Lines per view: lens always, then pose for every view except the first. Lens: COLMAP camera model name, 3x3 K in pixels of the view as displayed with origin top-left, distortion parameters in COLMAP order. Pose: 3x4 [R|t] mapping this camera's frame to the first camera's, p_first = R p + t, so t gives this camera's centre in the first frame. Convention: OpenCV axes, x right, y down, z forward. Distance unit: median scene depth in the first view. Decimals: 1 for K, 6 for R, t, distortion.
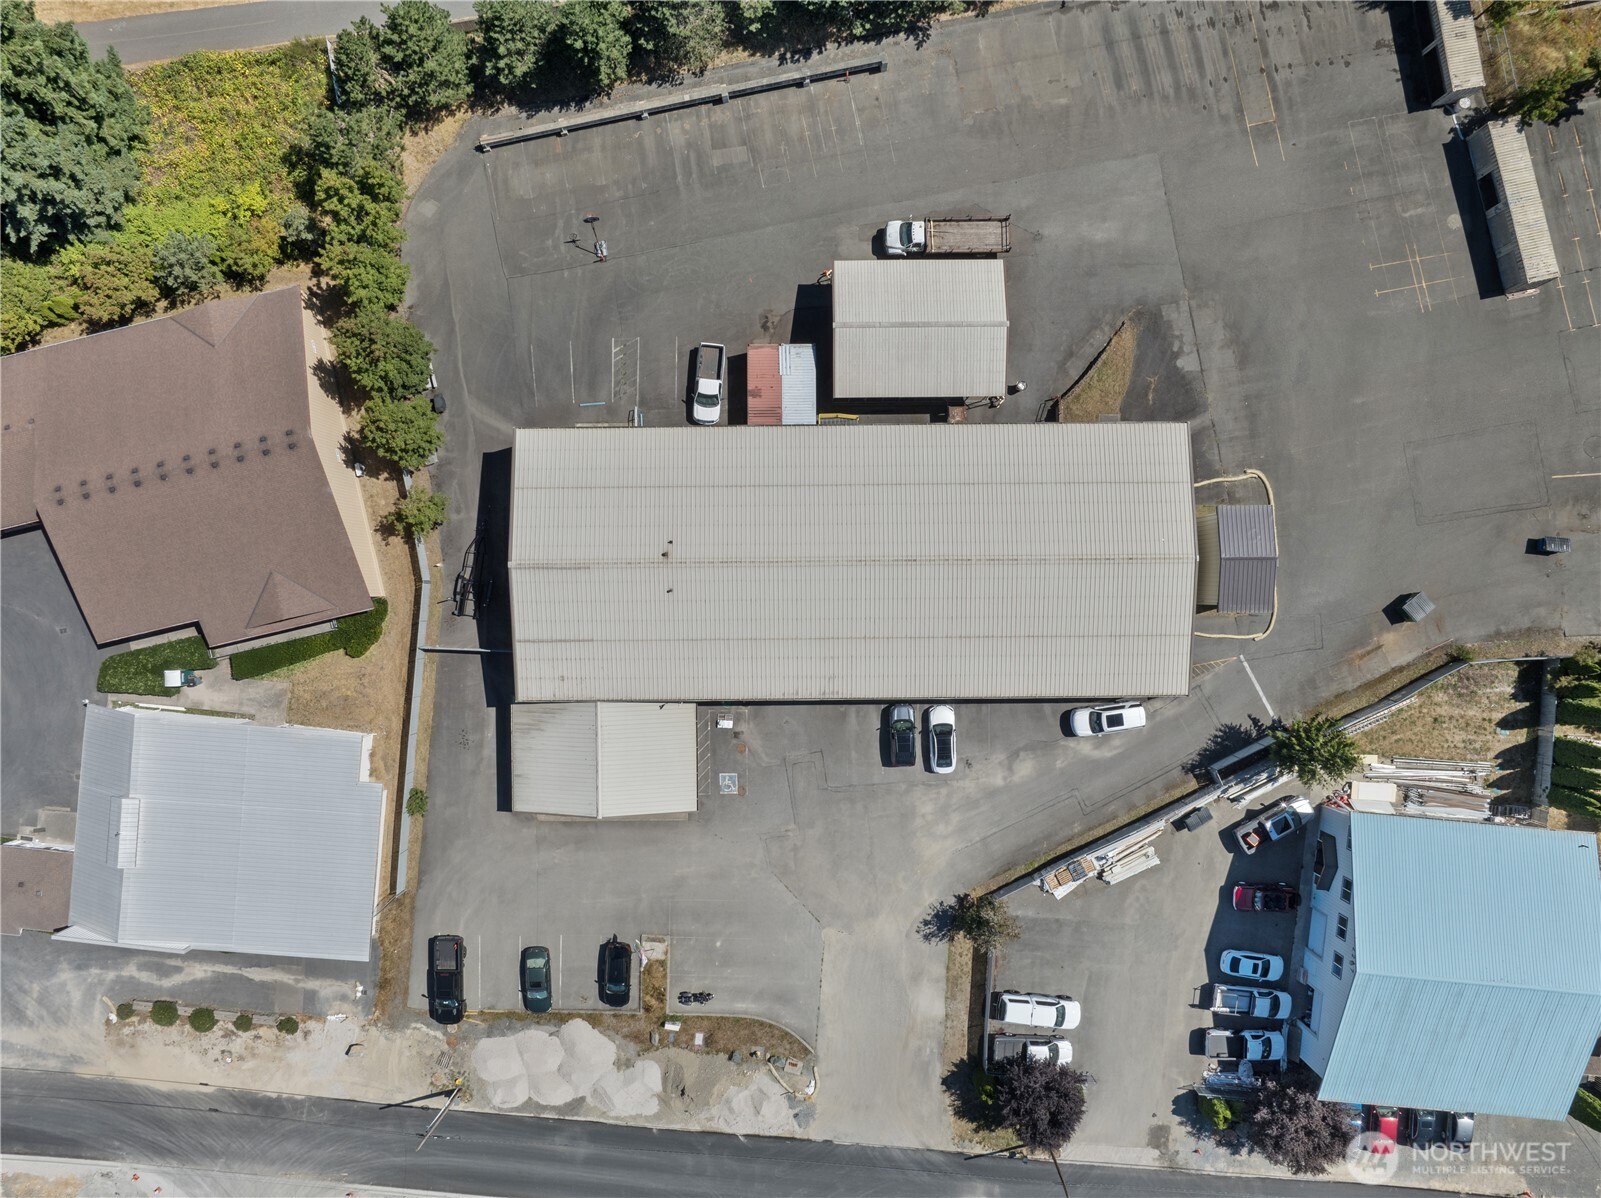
lens RADIAL K [[1110.5, 0, 800.5], [0, 1110.5, 599.0], [0, 0, 1]] dist [-0.035821, 0.003184]
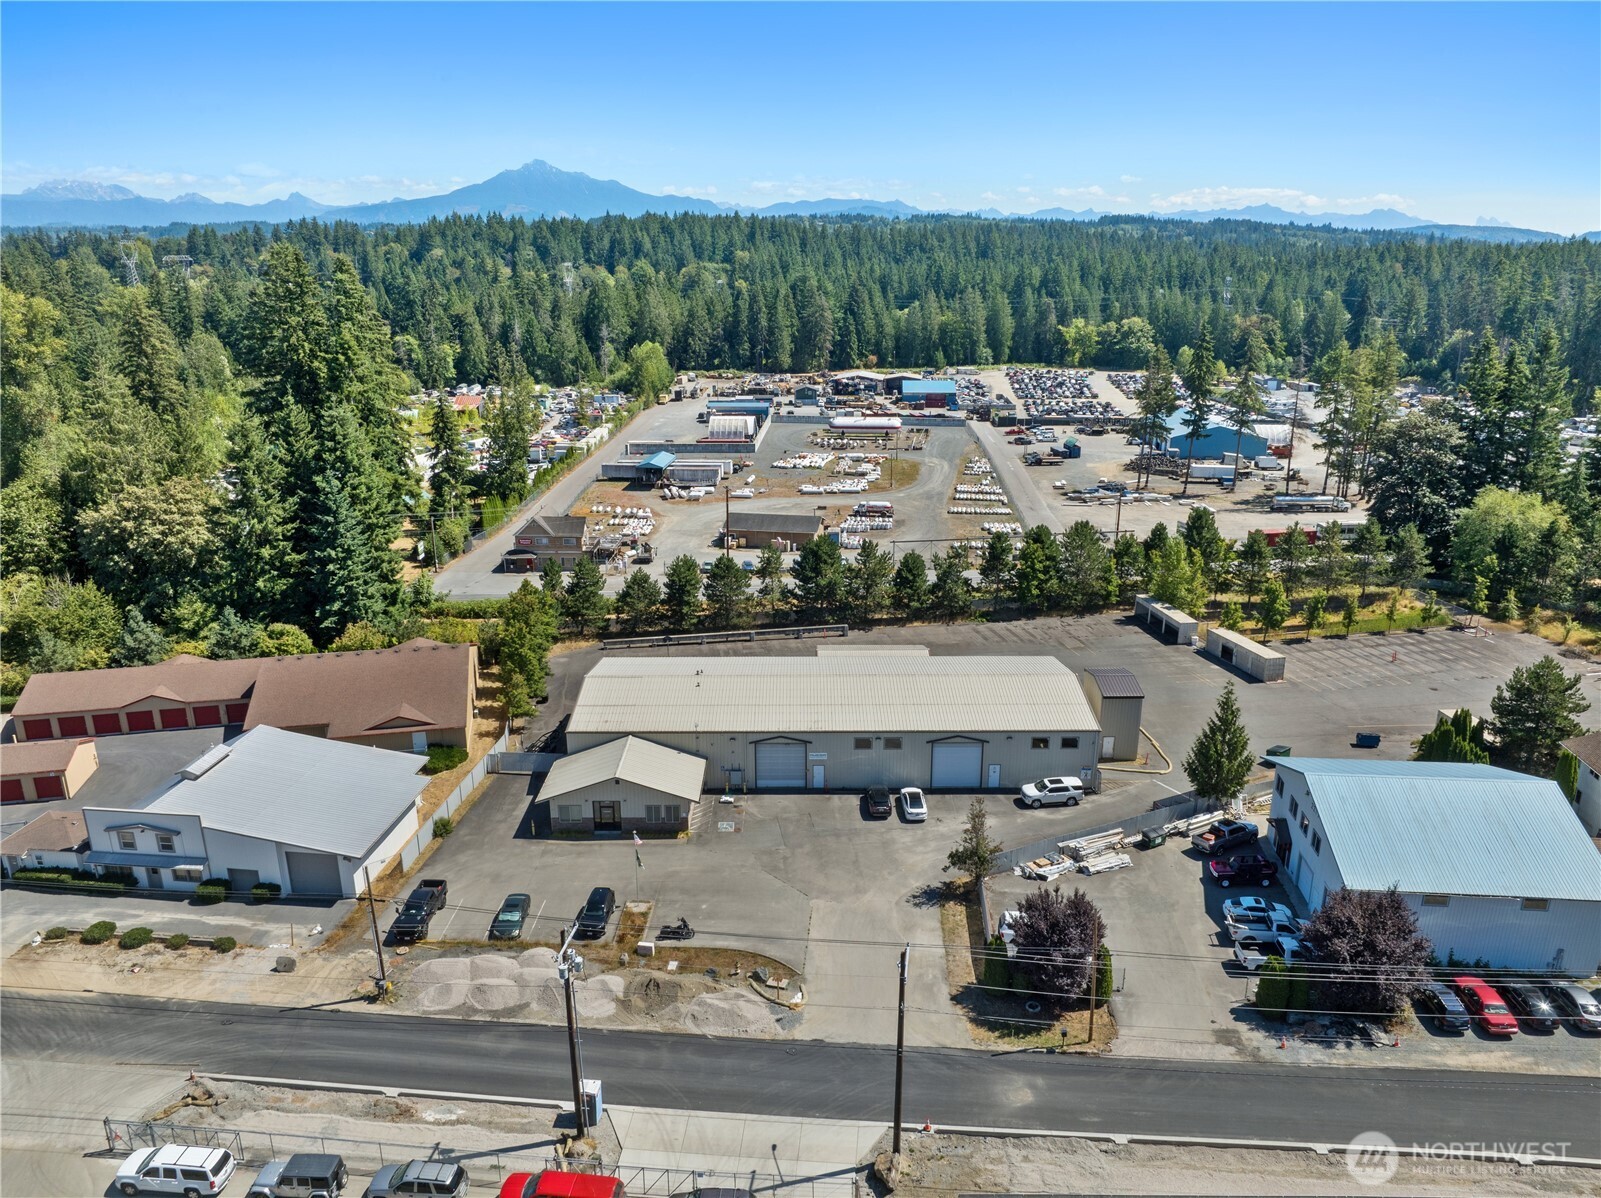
lens RADIAL K [[1110.5, 0, 800.5], [0, 1110.5, 599.0], [0, 0, 1]] dist [-0.035821, 0.003184]
pose [[0.999971, 0.003914, -0.006516, 0.016280], [-0.007372, 0.290075, -0.956976, 1.169935], [-0.001855, 0.956996, 0.290095, 0.456732]]
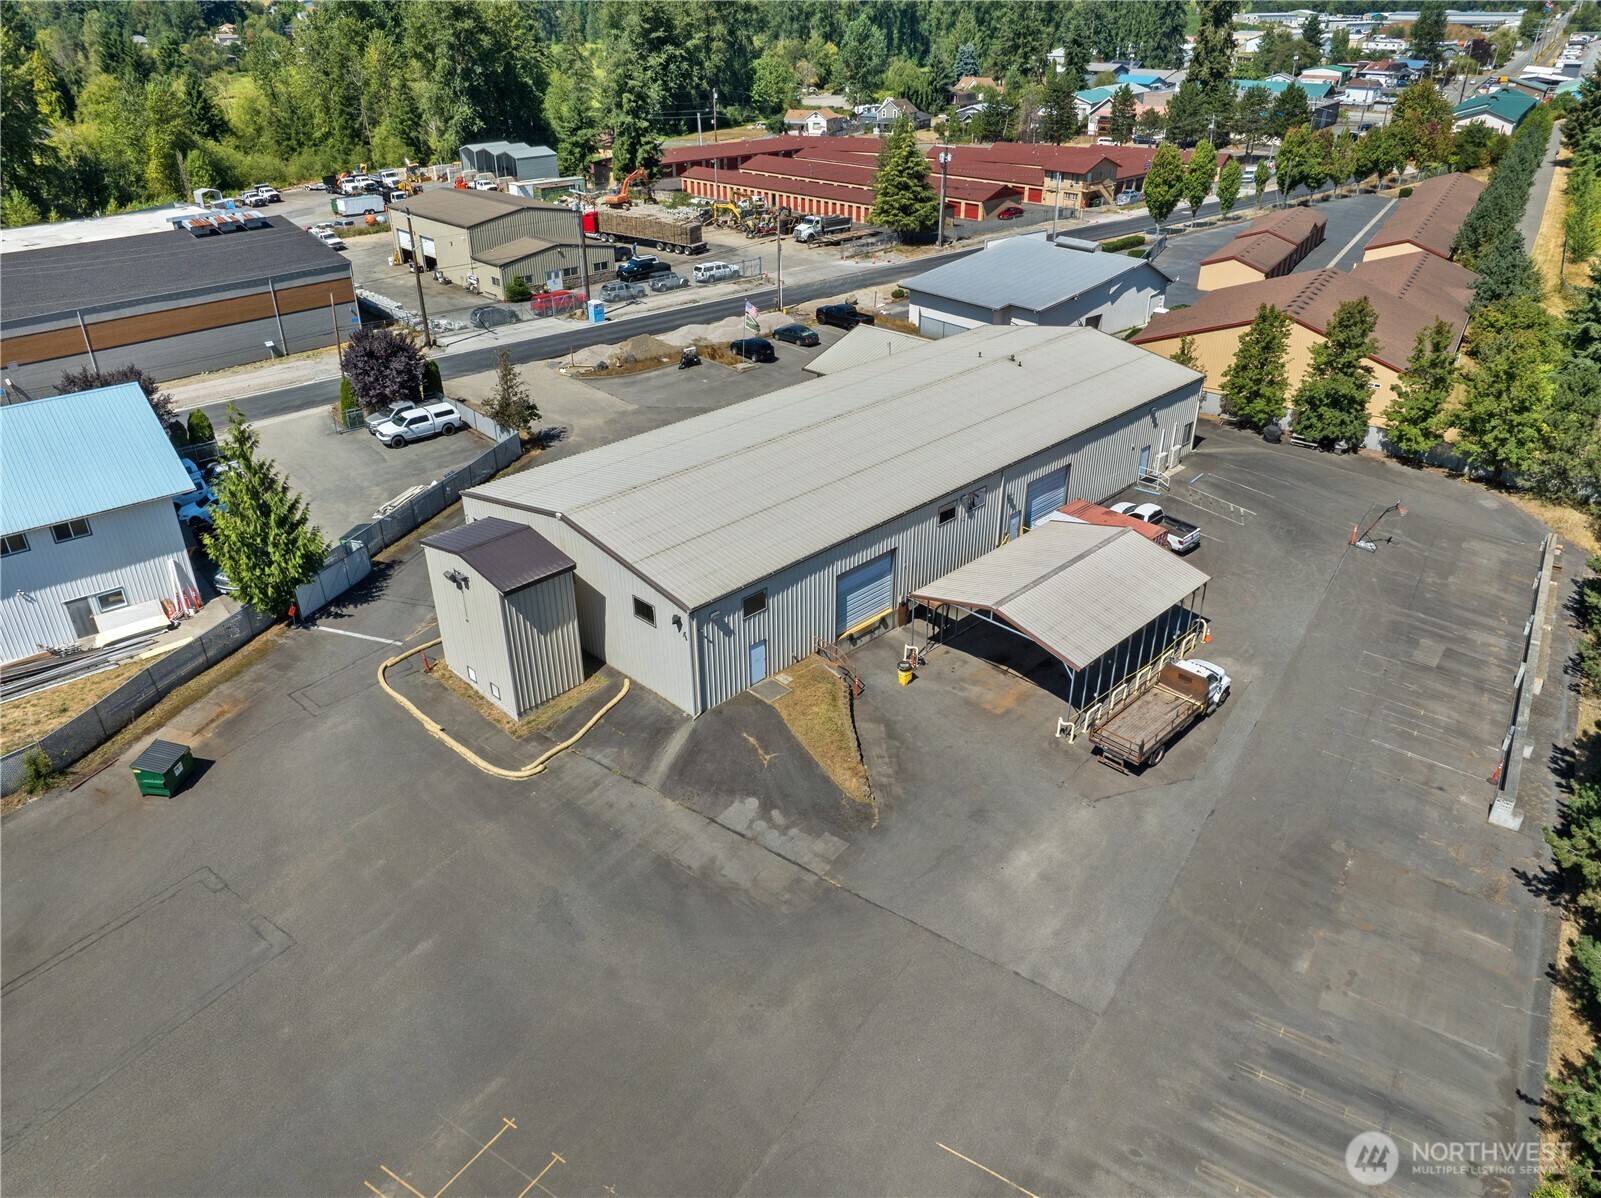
lens RADIAL K [[1110.5, 0, 800.5], [0, 1110.5, 599.0], [0, 0, 1]] dist [-0.035821, 0.003184]
pose [[-0.710029, 0.348498, -0.611889, 0.649932], [-0.704172, -0.351174, 0.617105, -0.554961], [0.000181, 0.869037, 0.494746, 0.647719]]
